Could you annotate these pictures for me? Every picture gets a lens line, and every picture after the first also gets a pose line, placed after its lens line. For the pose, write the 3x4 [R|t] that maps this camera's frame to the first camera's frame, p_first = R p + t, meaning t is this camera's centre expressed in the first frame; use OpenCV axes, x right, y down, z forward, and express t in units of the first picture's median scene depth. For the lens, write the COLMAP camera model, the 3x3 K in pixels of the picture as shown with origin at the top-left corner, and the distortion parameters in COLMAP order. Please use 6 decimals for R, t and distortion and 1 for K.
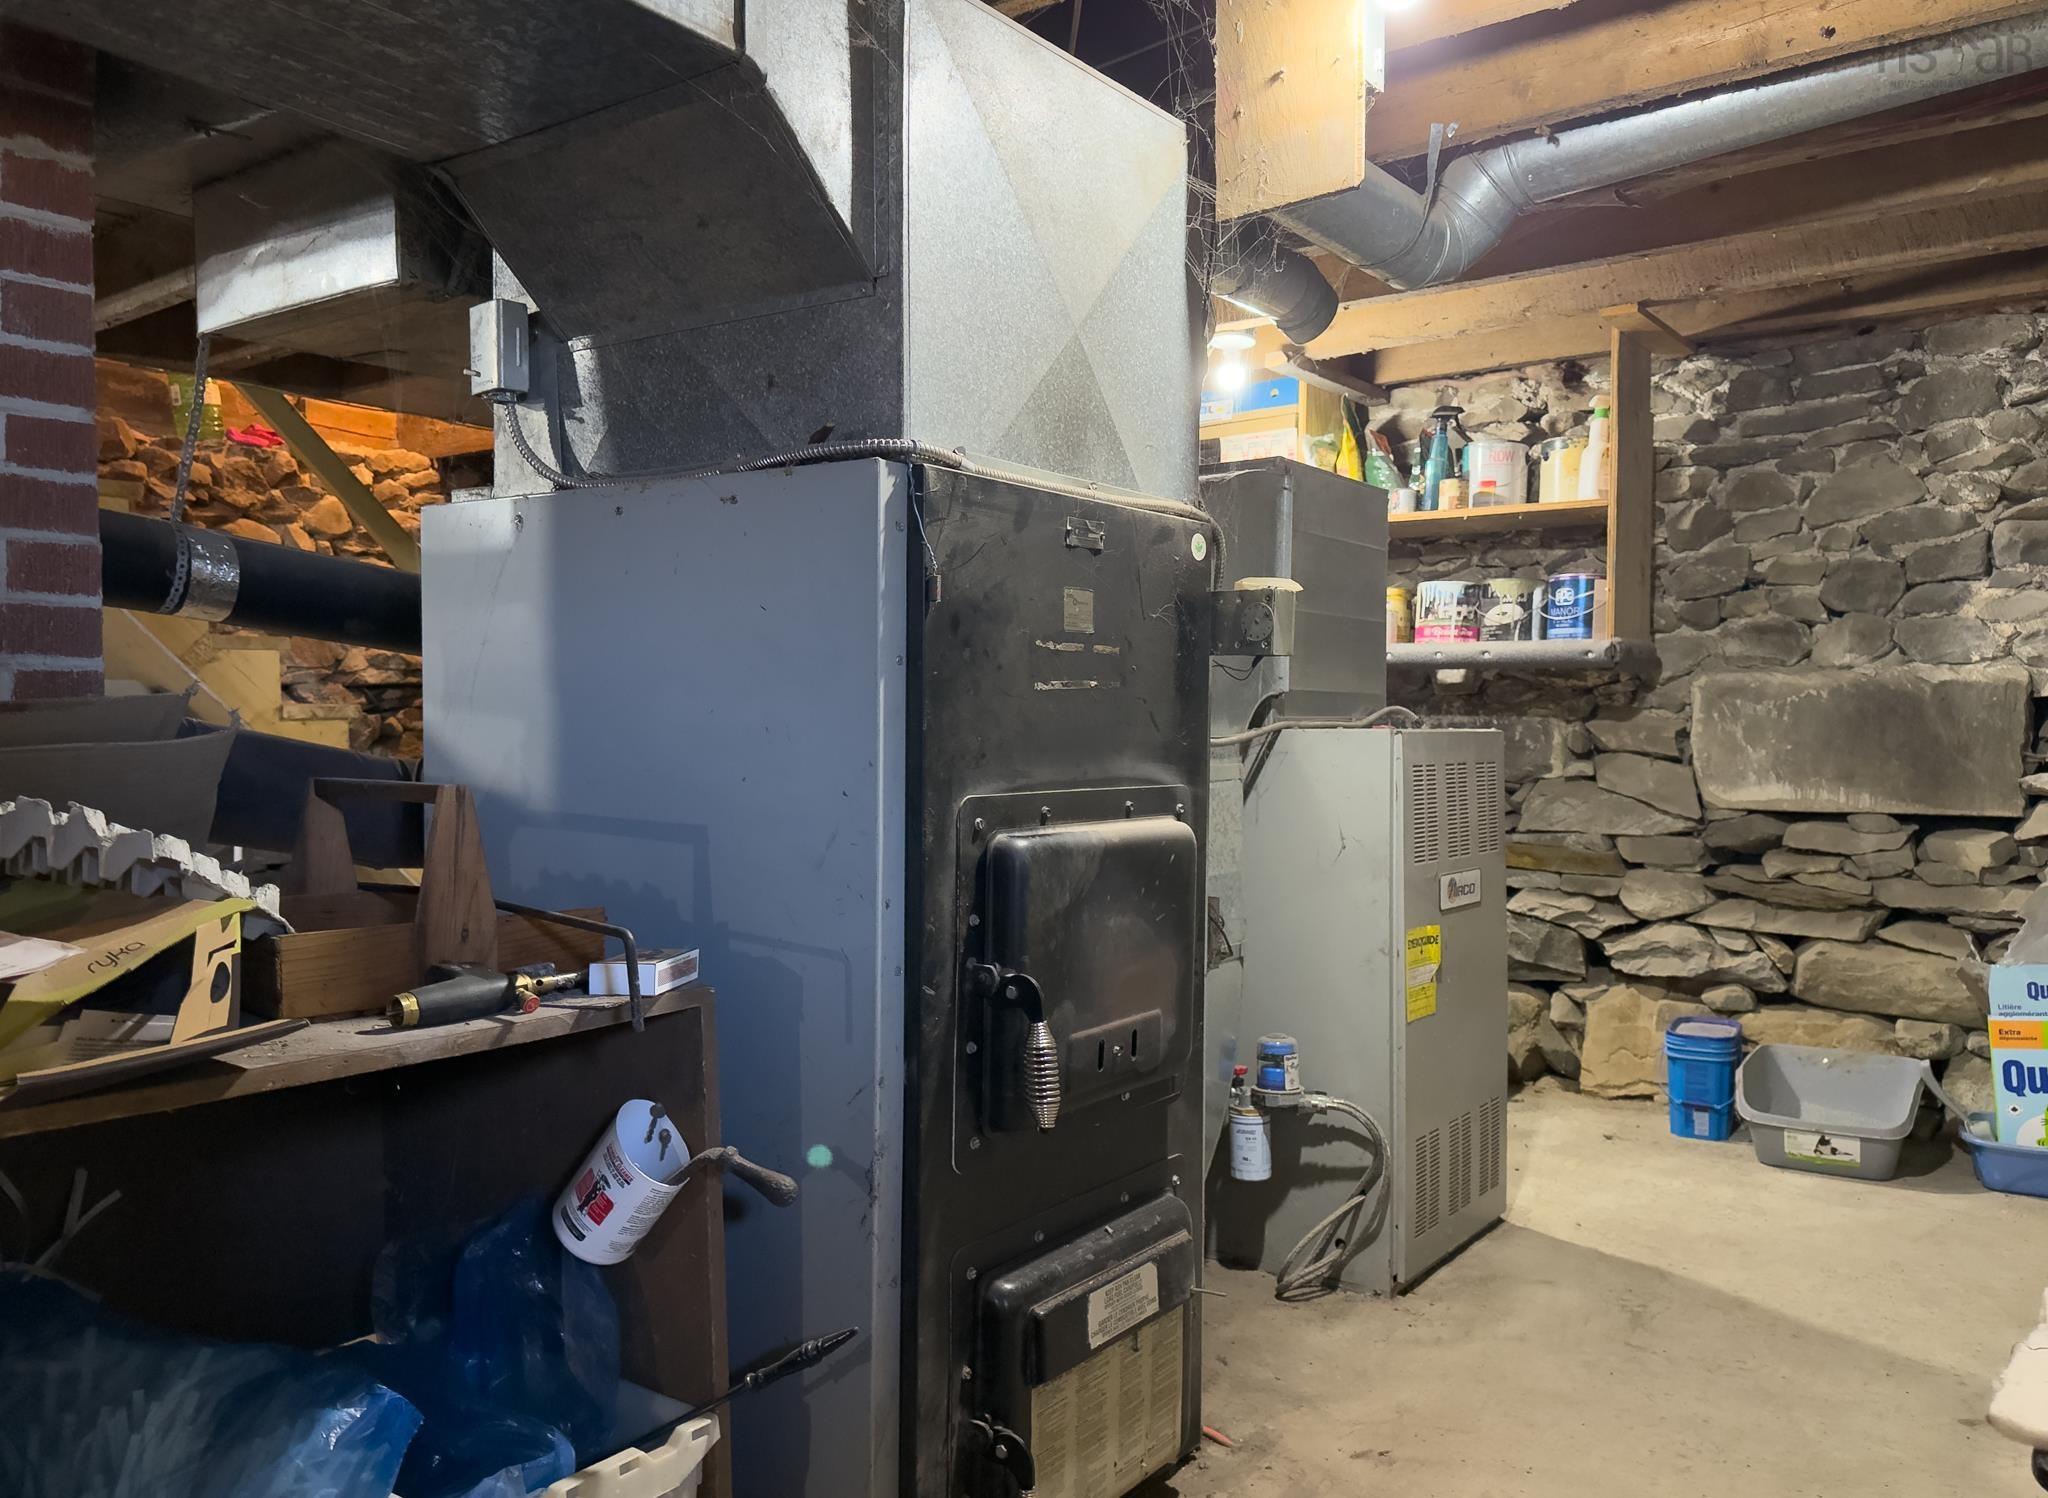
lens RADIAL K [[1557.2, 0, 1022.9], [0, 1557.2, 759.3], [0, 0, 1]] dist [0.002306, 0.000825]
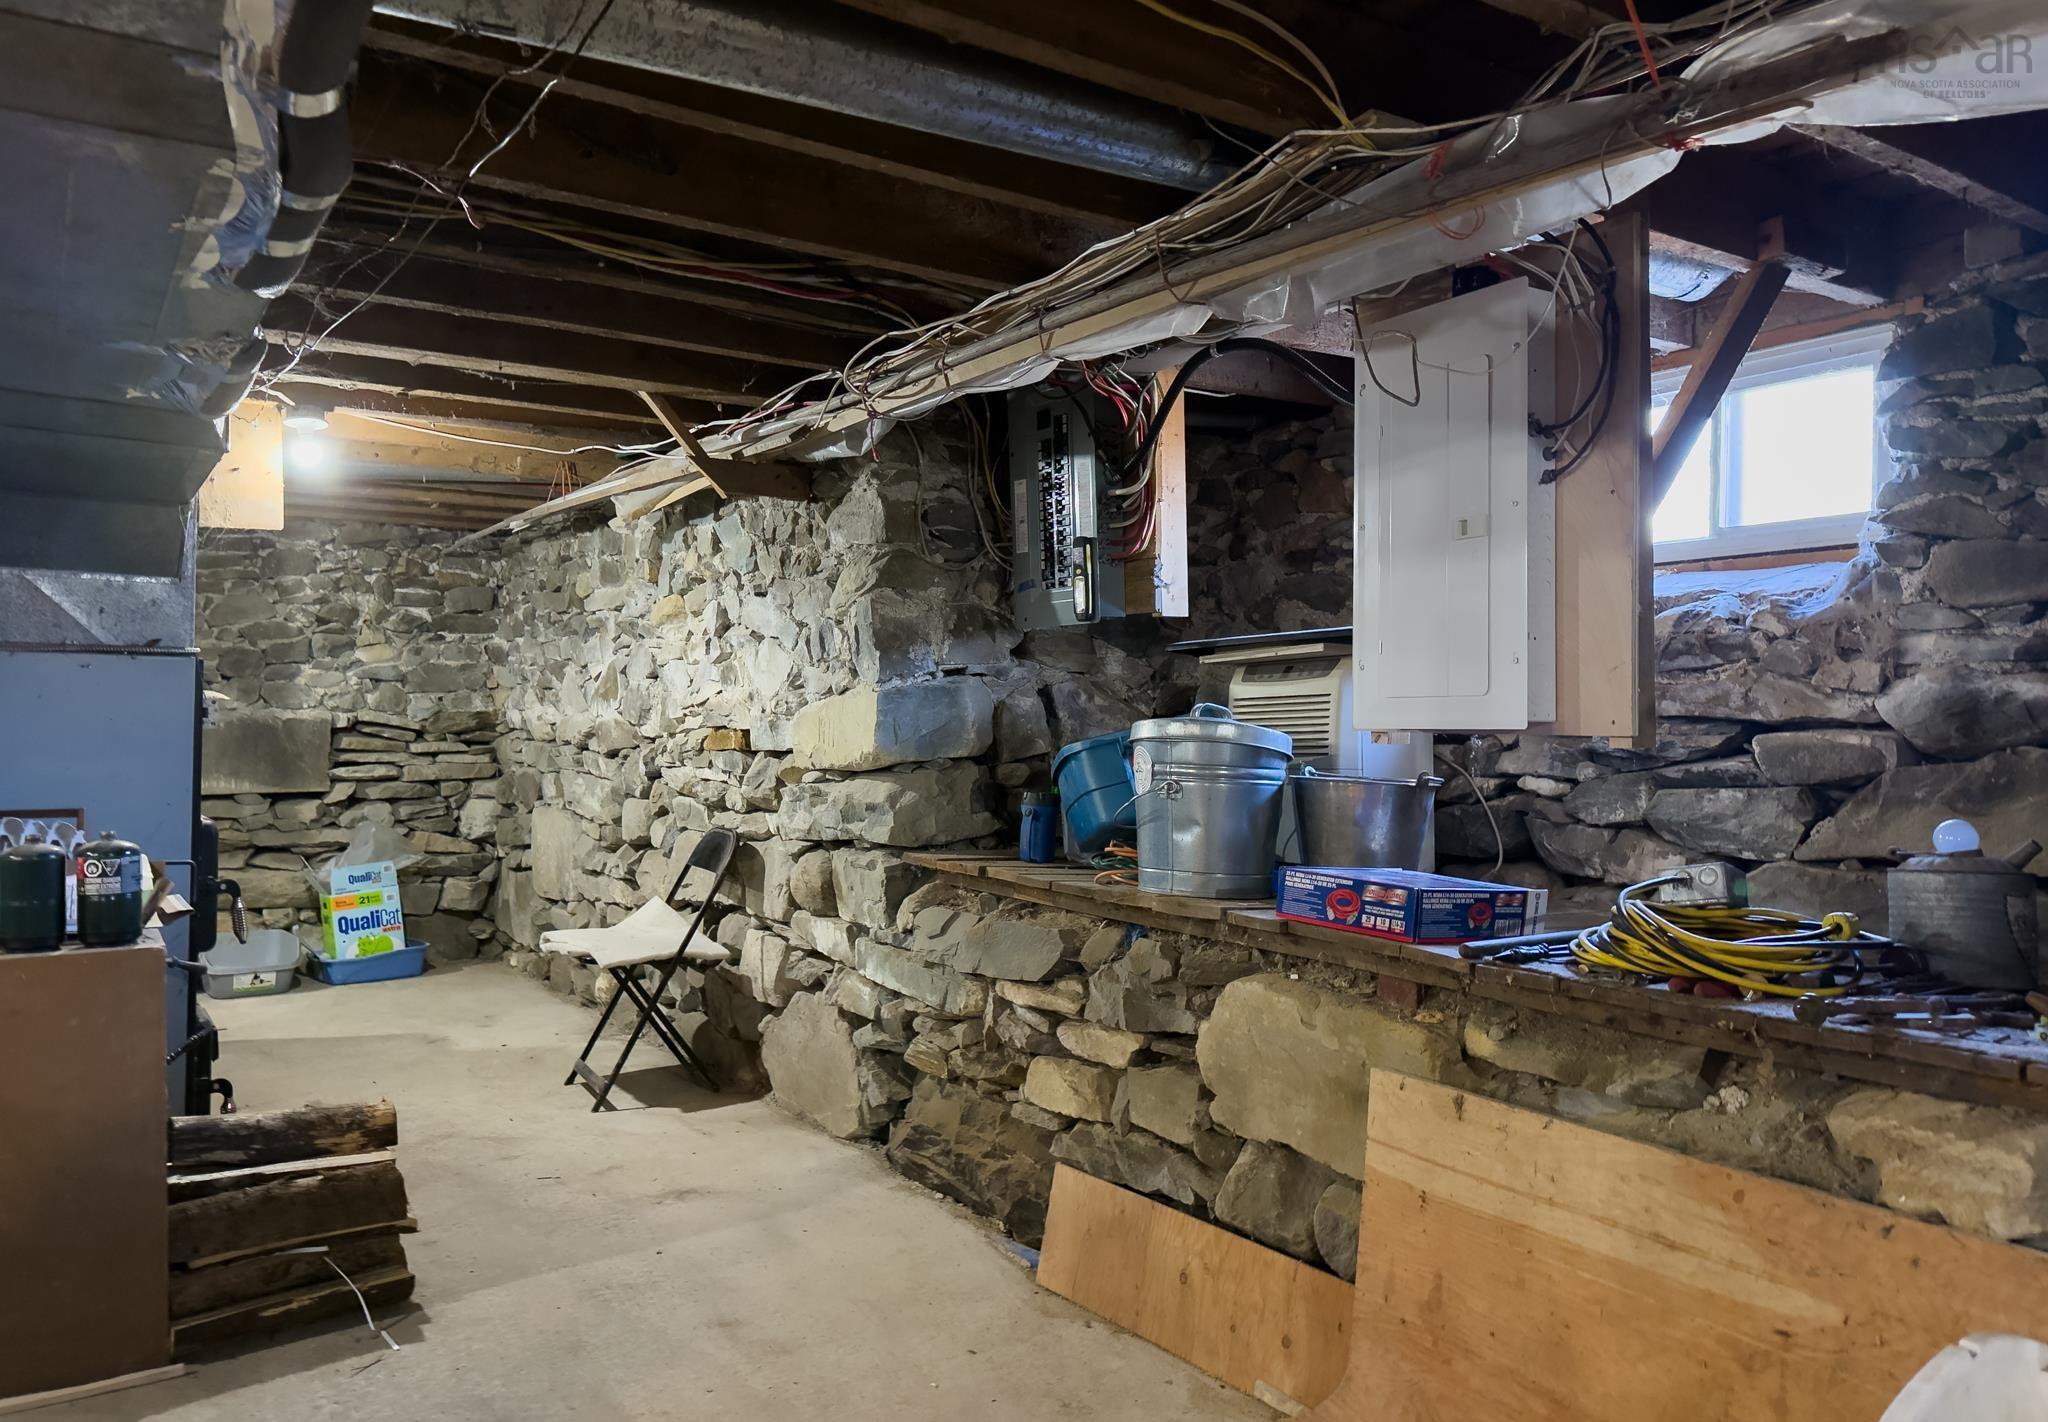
lens RADIAL K [[1464.4, 0, 1017.3], [0, 1464.4, 713.6], [0, 0, 1]] dist [0.001564, -0.000682]
pose [[0.325883, 0.001744, 0.945409, -0.746215], [0.015849, 0.999848, -0.007308, -0.029883], [-0.945277, 0.017365, 0.325806, -0.358588]]
